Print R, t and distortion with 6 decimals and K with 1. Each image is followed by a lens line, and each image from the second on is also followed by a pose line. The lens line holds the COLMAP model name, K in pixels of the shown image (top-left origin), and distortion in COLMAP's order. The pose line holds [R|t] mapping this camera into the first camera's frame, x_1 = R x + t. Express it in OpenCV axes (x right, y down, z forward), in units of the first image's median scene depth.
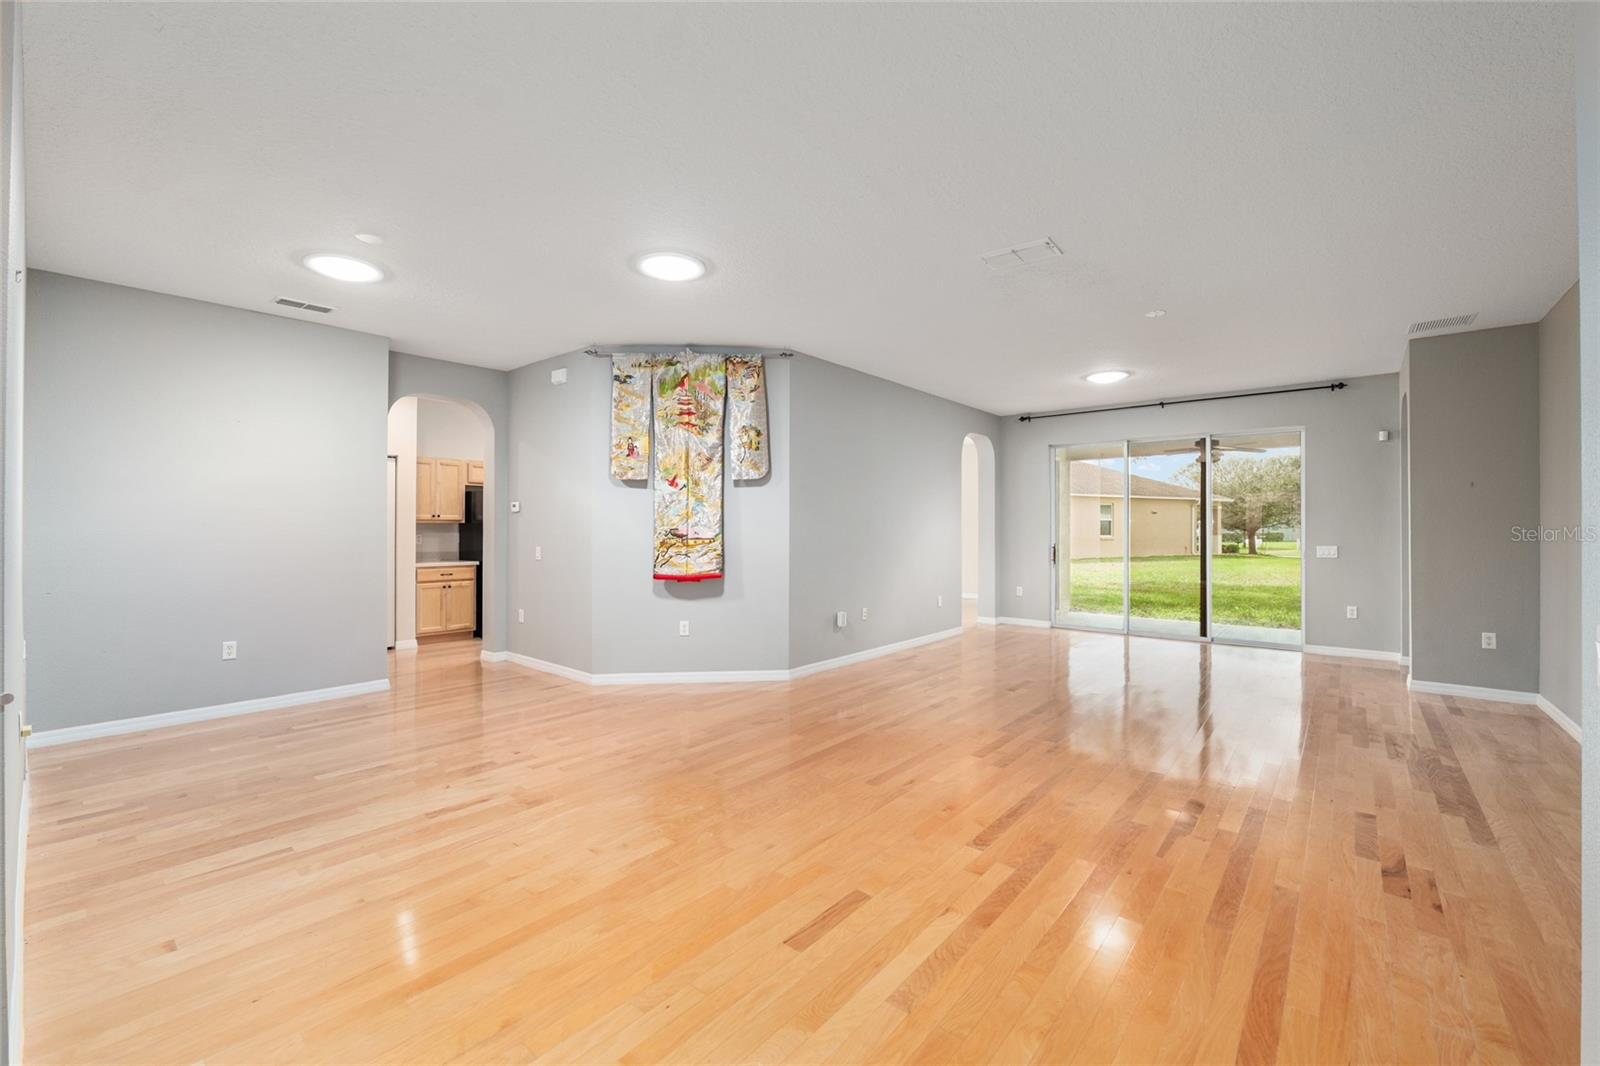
lens RADIAL K [[662.1, 0, 805.3], [0, 662.1, 523.3], [0, 0, 1]] dist [-0.010064, 0.000094]
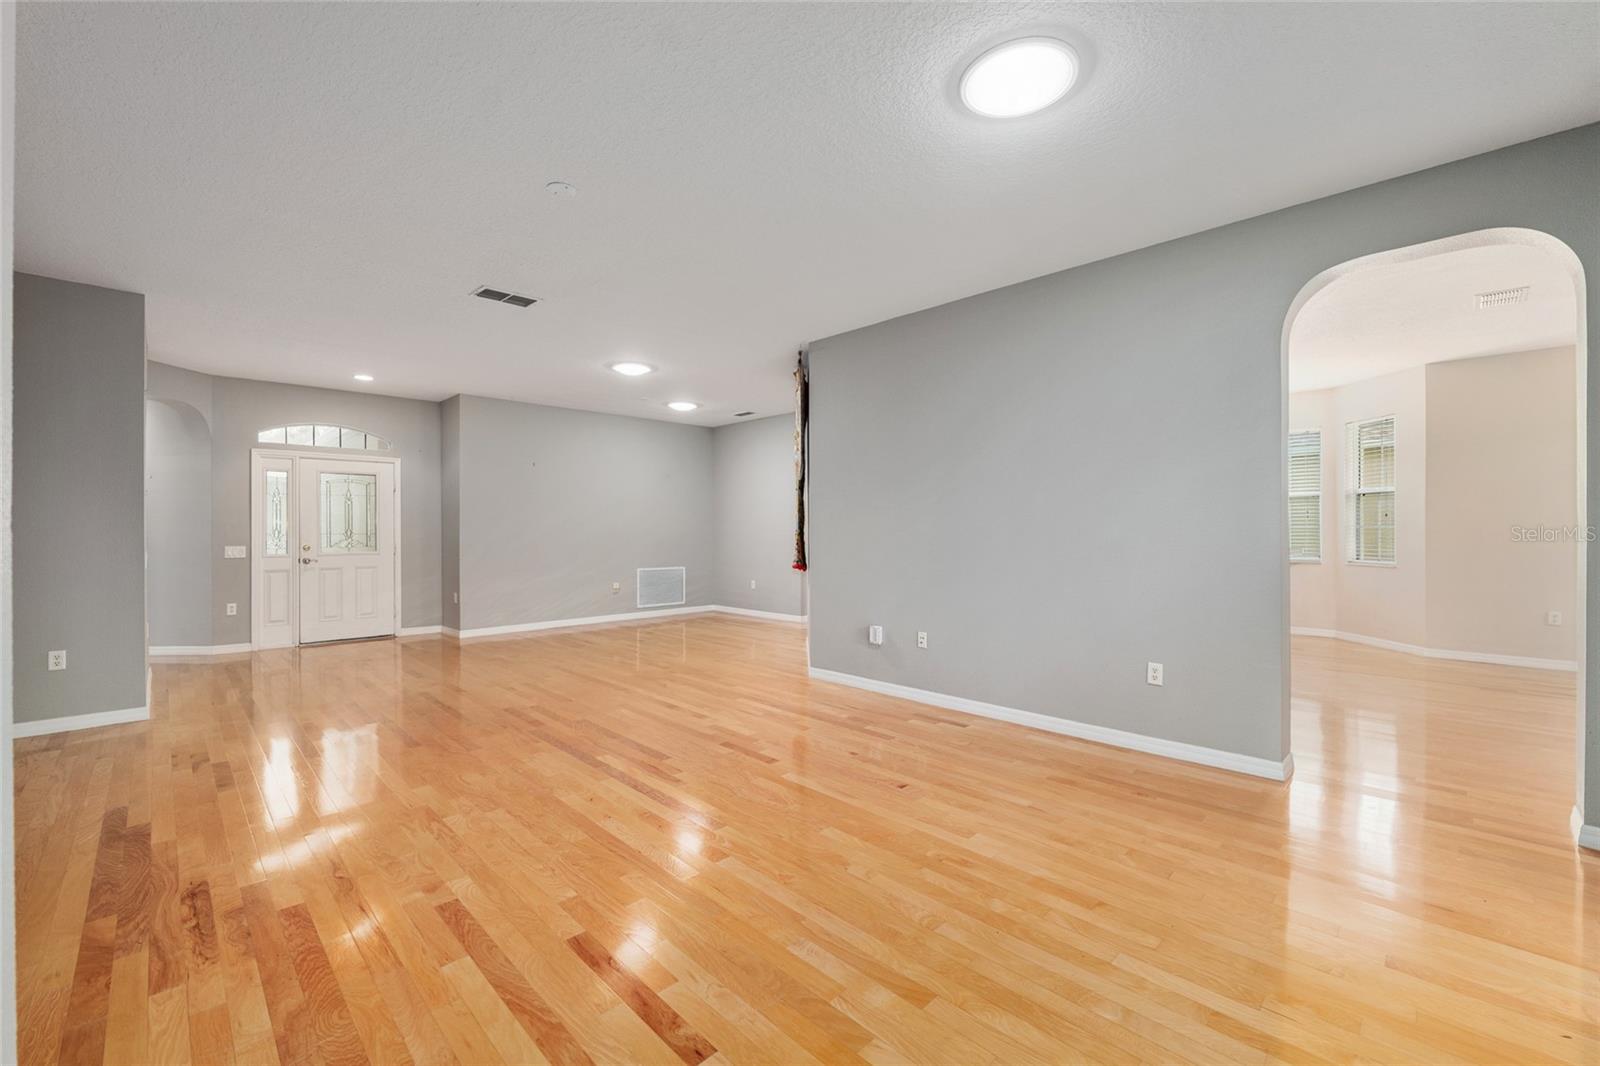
lens RADIAL K [[662.1, 0, 793.7], [0, 662.1, 531.8], [0, 0, 1]] dist [-0.010064, 0.000094]
pose [[-0.108827, 0.000520, -0.994061, 1.005909], [0.011262, 0.999936, -0.000710, 0.018895], [0.993997, -0.011273, -0.108826, 1.129066]]
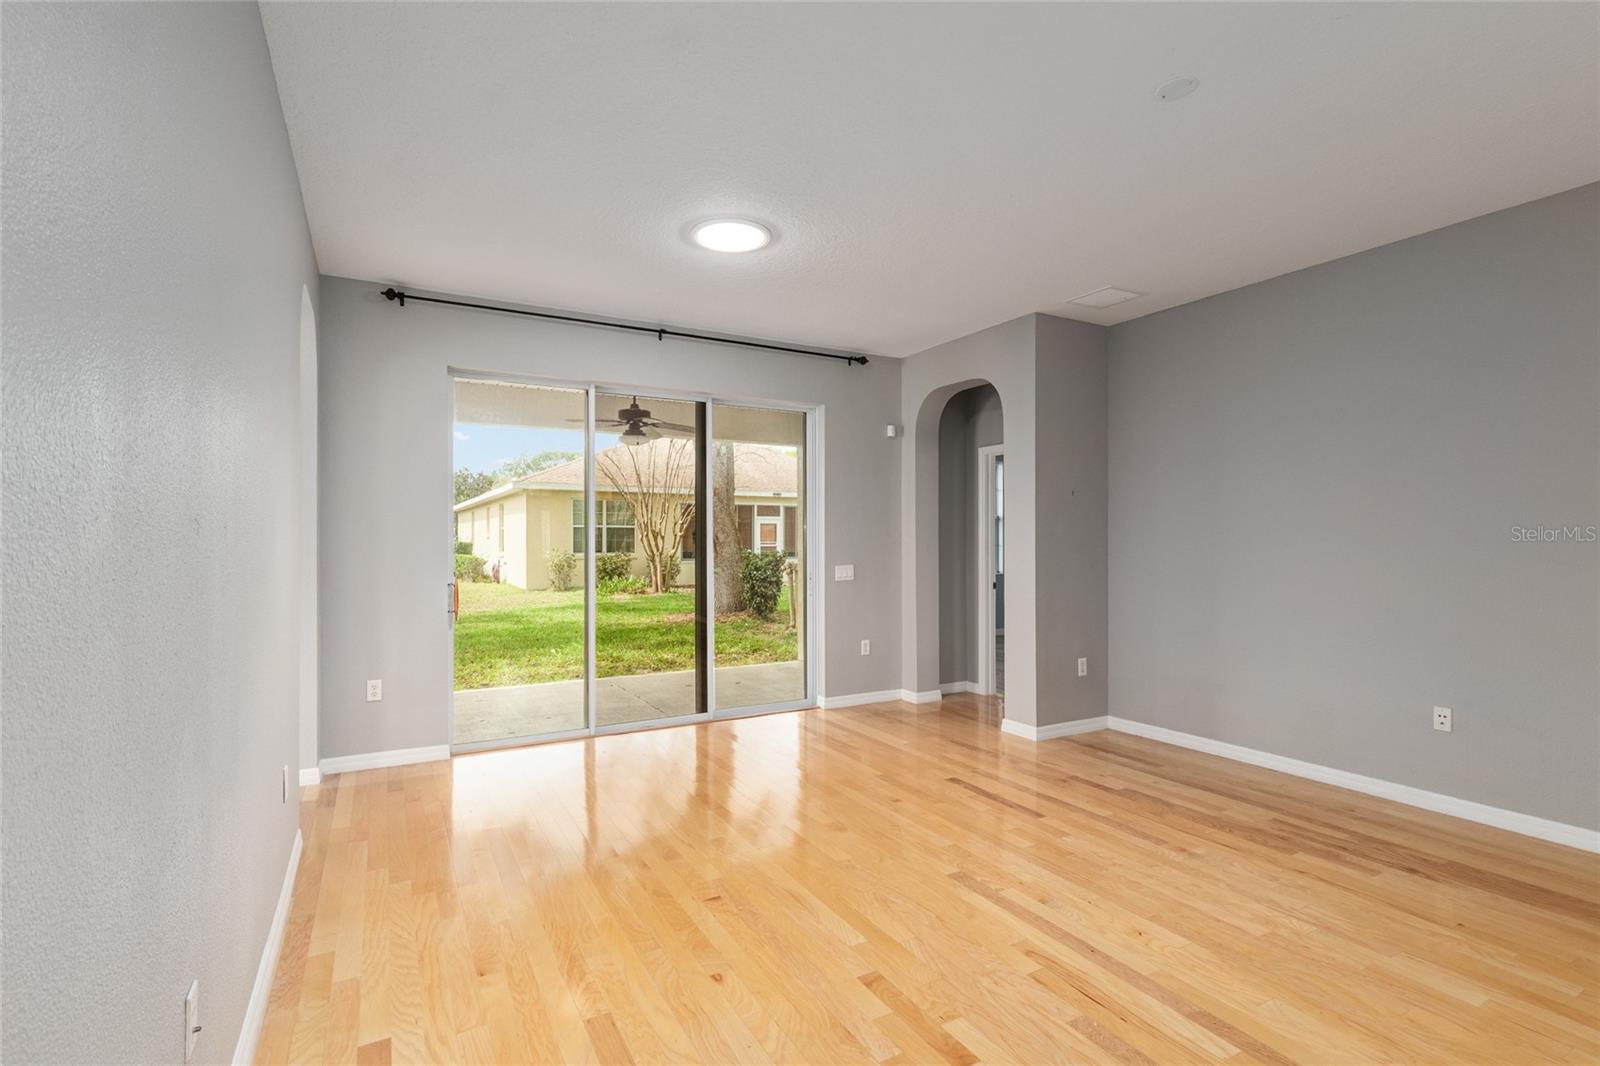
lens RADIAL K [[745.6, 0, 804.9], [0, 745.6, 537.9], [0, 0, 1]] dist [-0.001201, 0.000263]
pose [[0.362764, -0.000062, 0.931881, -0.048152], [-0.003780, 0.999992, 0.001538, 0.001341], [-0.931873, -0.004080, 0.362761, 0.918184]]
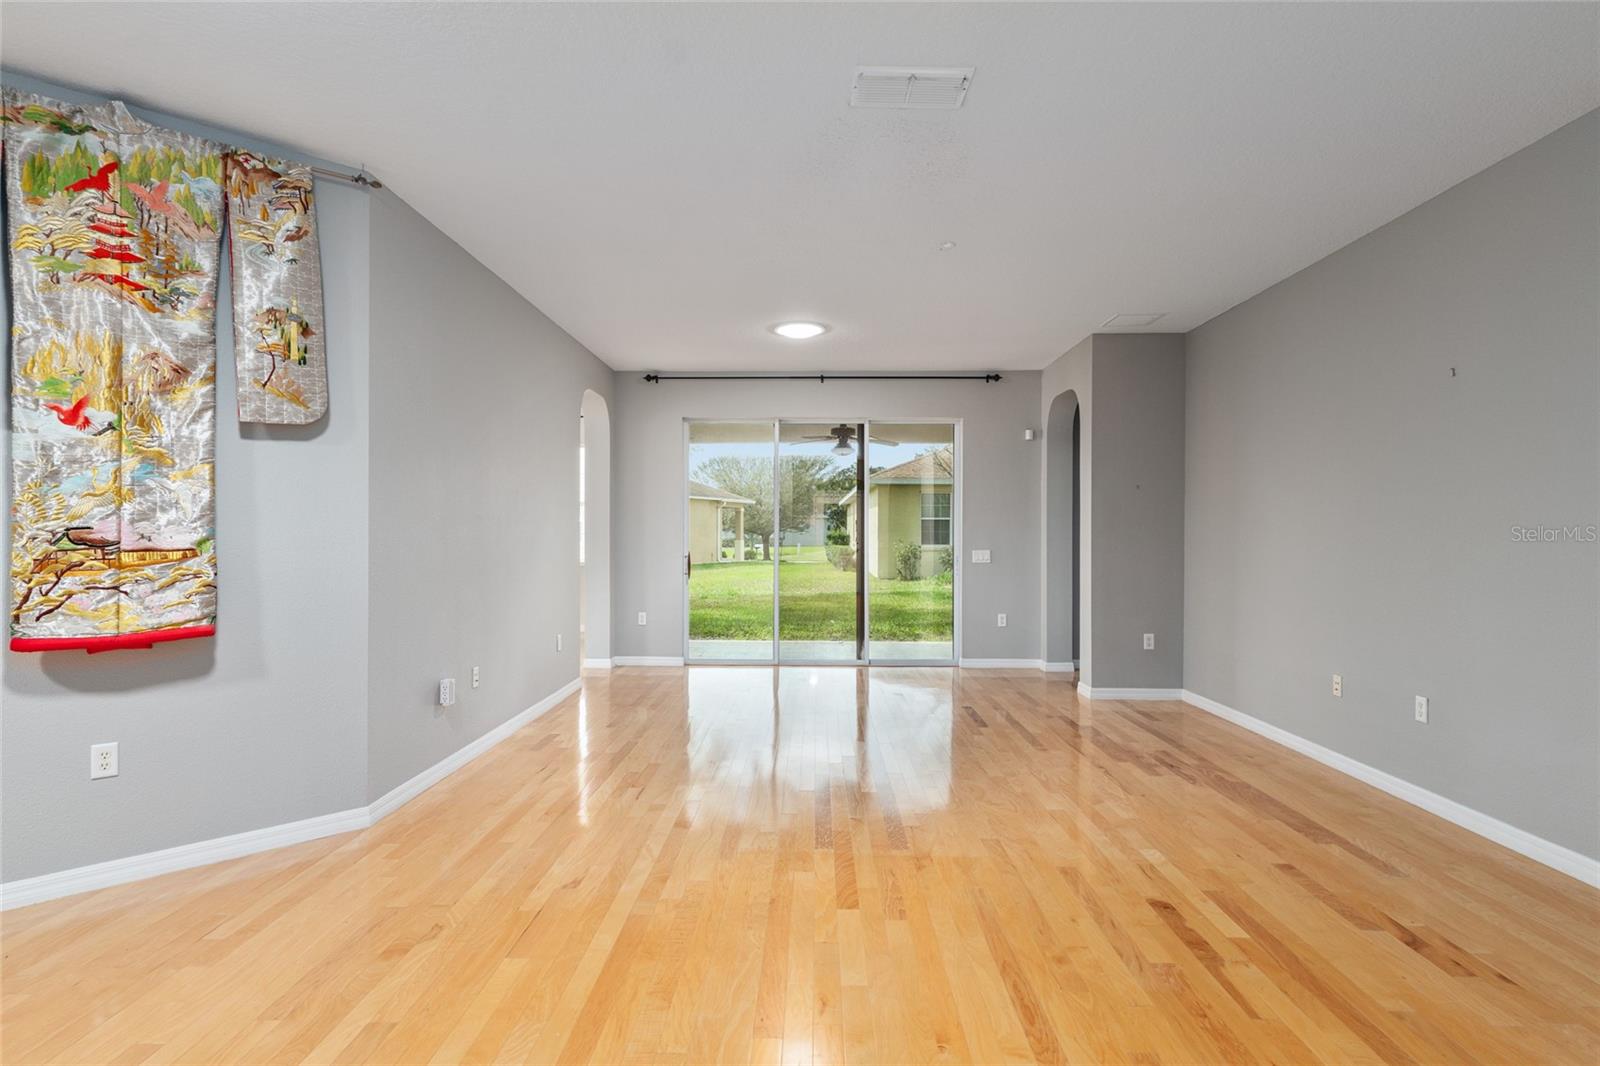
lens RADIAL K [[834.4, 0, 803.4], [0, 834.4, 535.4], [0, 0, 1]] dist [0.001617, -0.000216]
pose [[0.782076, -0.000680, 0.623183, -0.168257], [-0.006202, 0.999941, 0.008875, 0.006066], [-0.623152, -0.010806, 0.782026, 0.302369]]
